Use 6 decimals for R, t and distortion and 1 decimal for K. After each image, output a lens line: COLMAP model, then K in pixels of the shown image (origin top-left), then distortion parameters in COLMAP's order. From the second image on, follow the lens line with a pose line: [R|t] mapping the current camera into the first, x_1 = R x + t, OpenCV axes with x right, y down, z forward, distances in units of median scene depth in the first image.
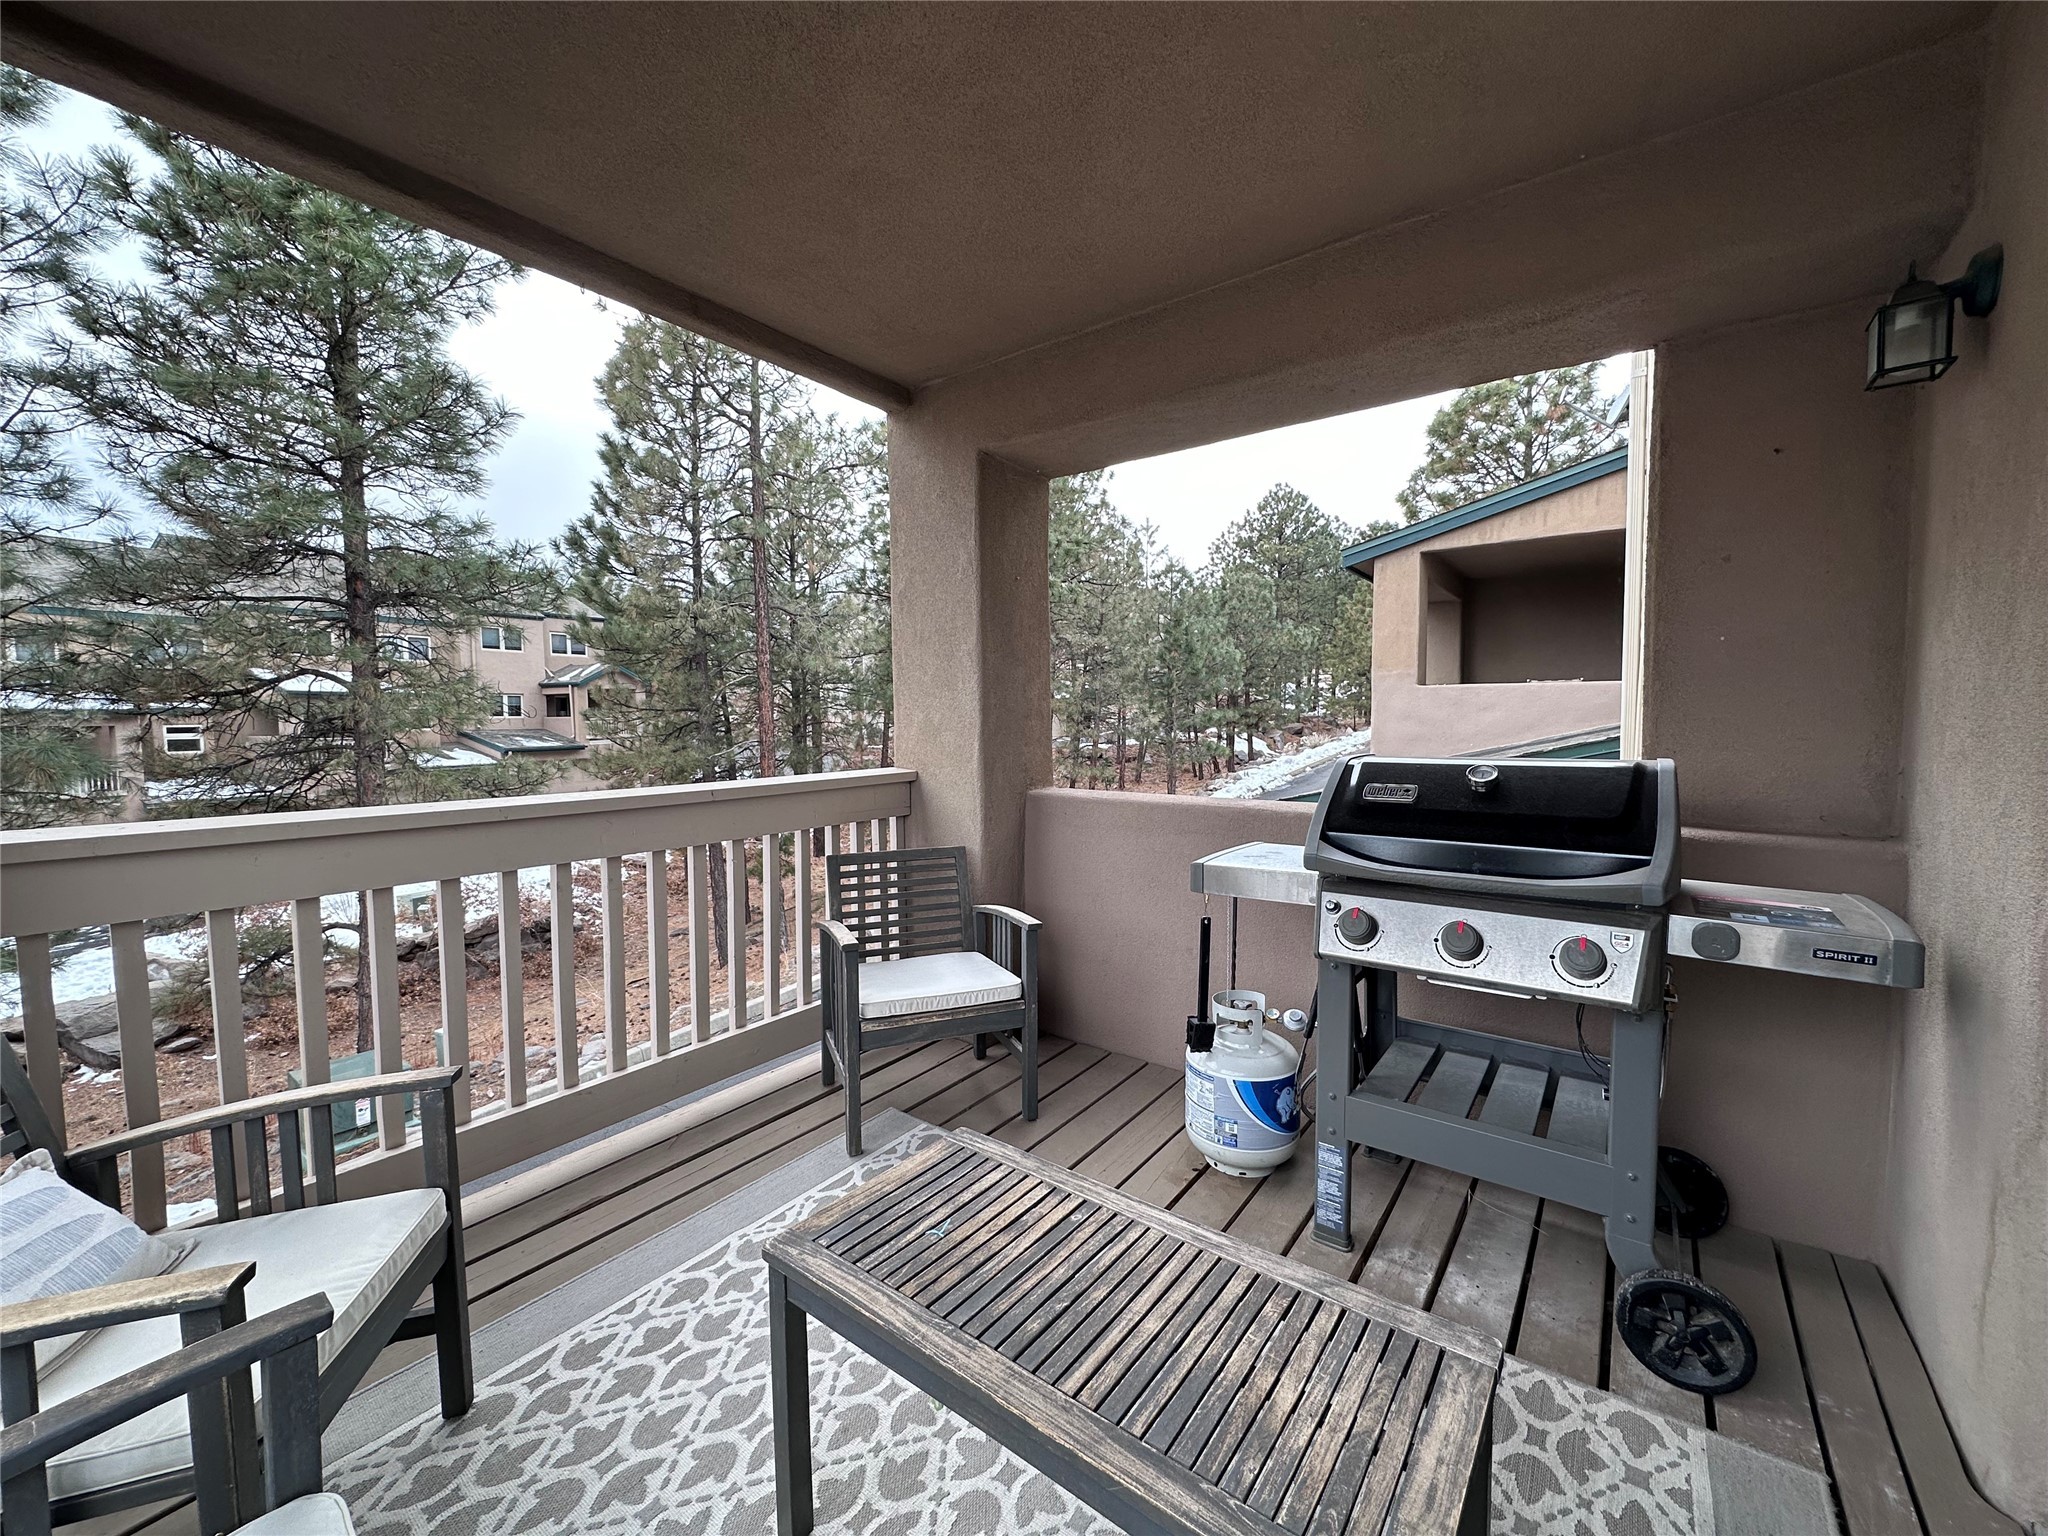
lens RADIAL K [[811.8, 0, 1024.0], [0, 811.8, 768.0], [0, 0, 1]] dist [-0.000845, -0.000085]
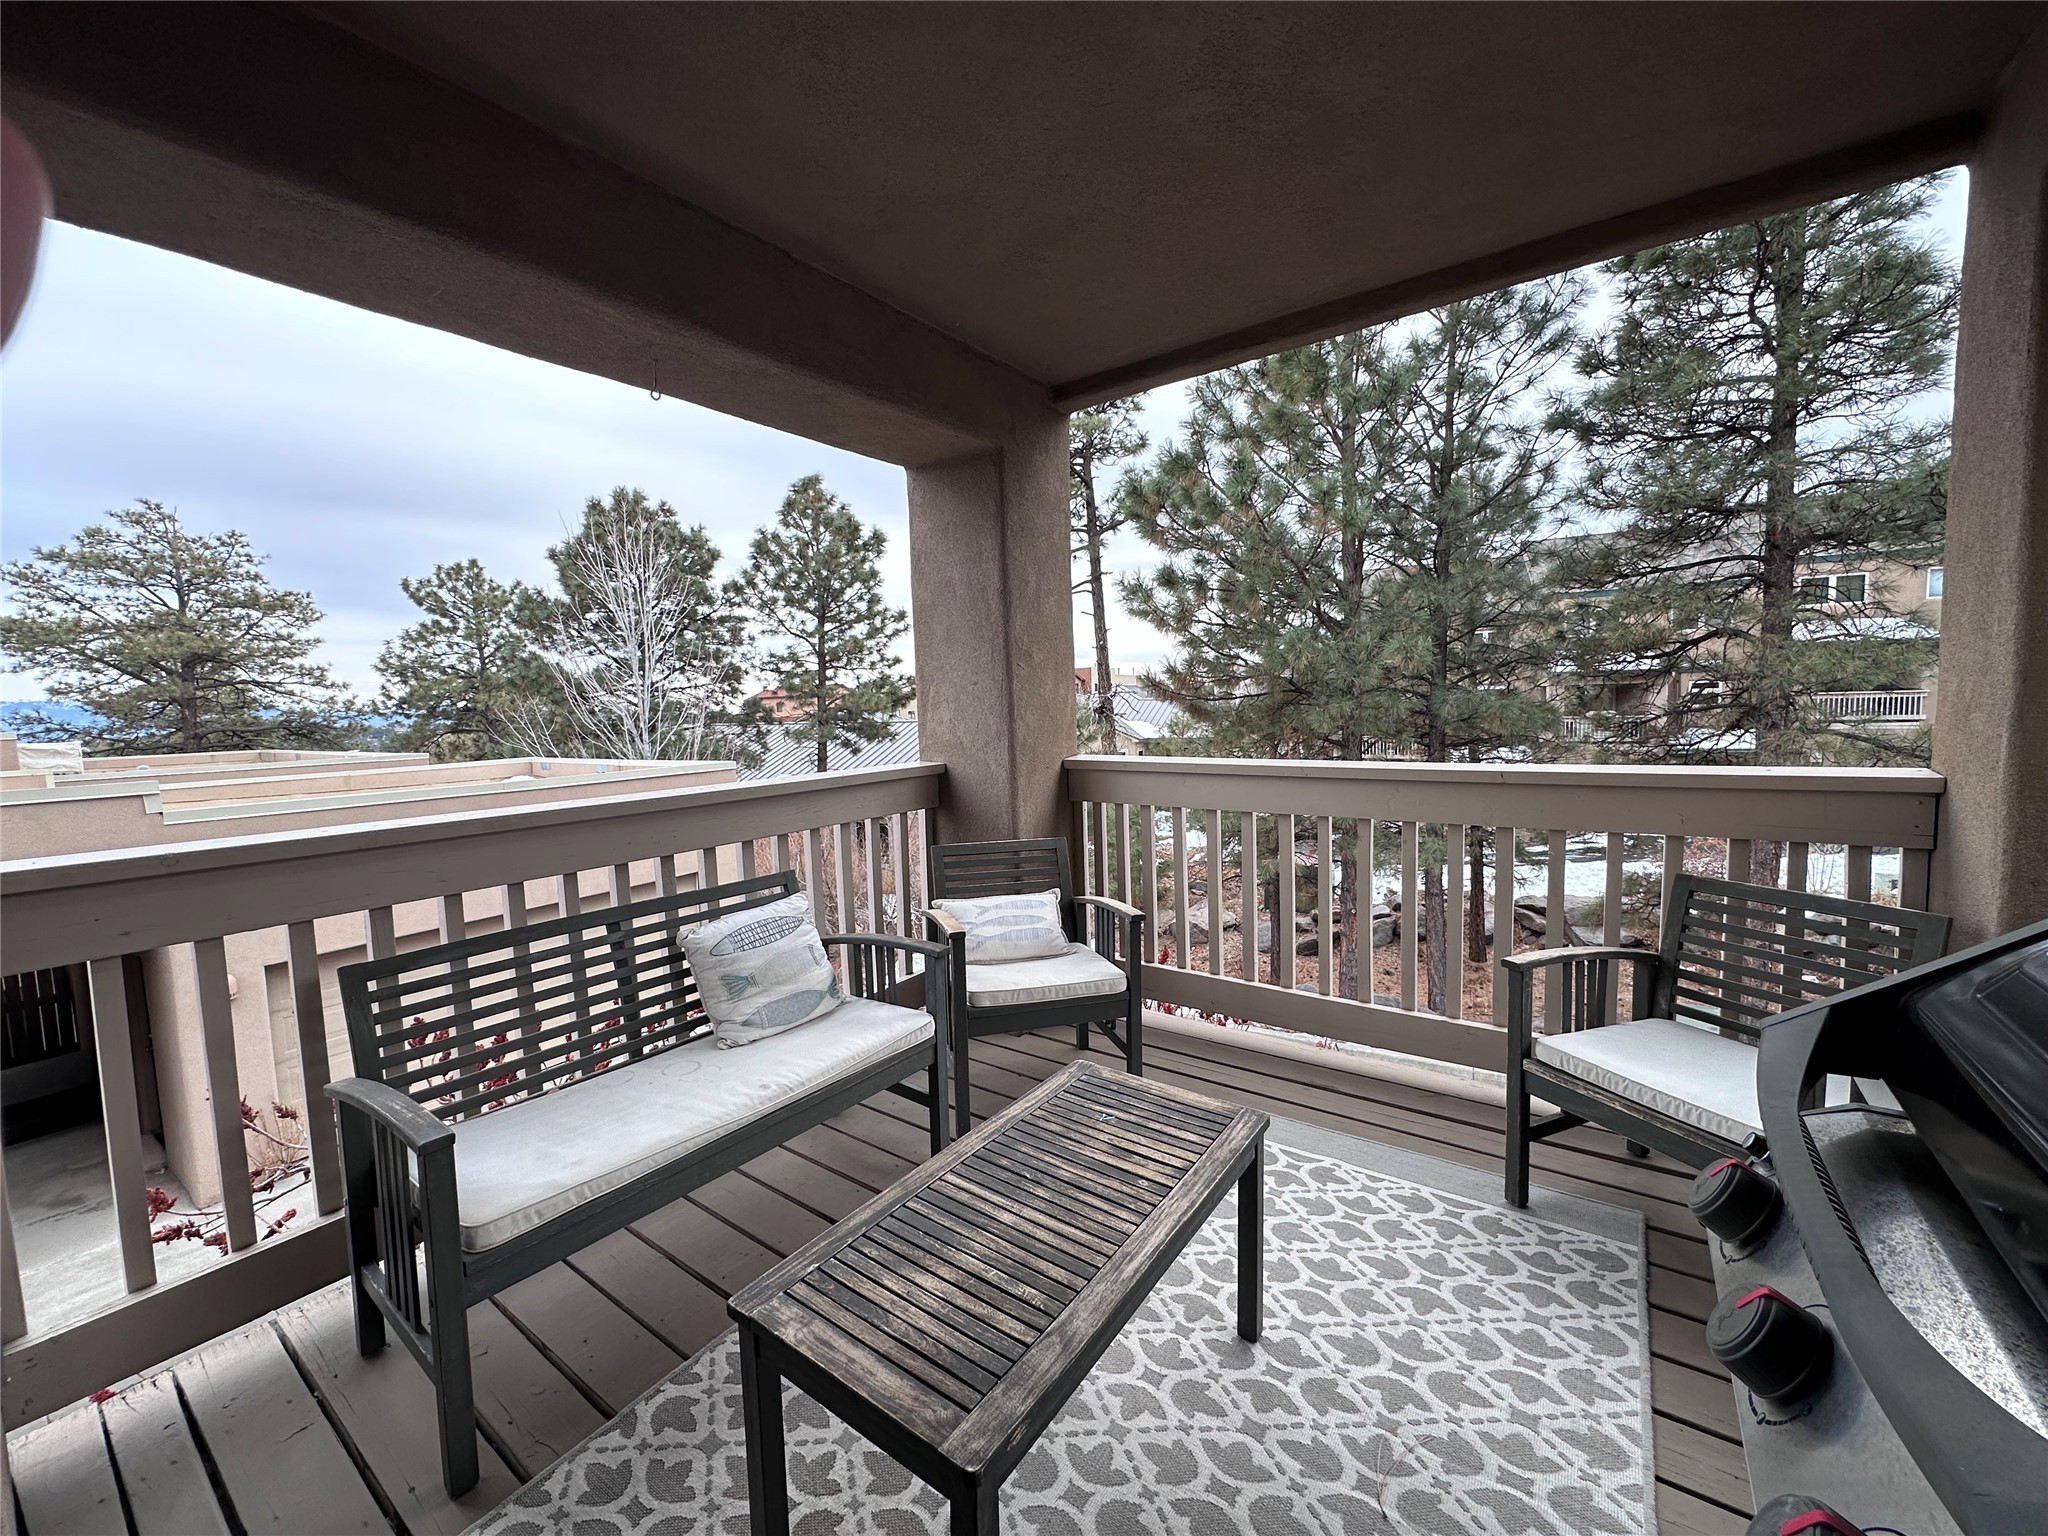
lens RADIAL K [[811.8, 0, 1024.0], [0, 811.8, 768.0], [0, 0, 1]] dist [-0.000845, -0.000085]
pose [[0.023295, 0.089153, -0.995746, 0.635867], [-0.029403, 0.995646, 0.088456, -0.051340], [0.999296, 0.027218, 0.025815, 0.466351]]
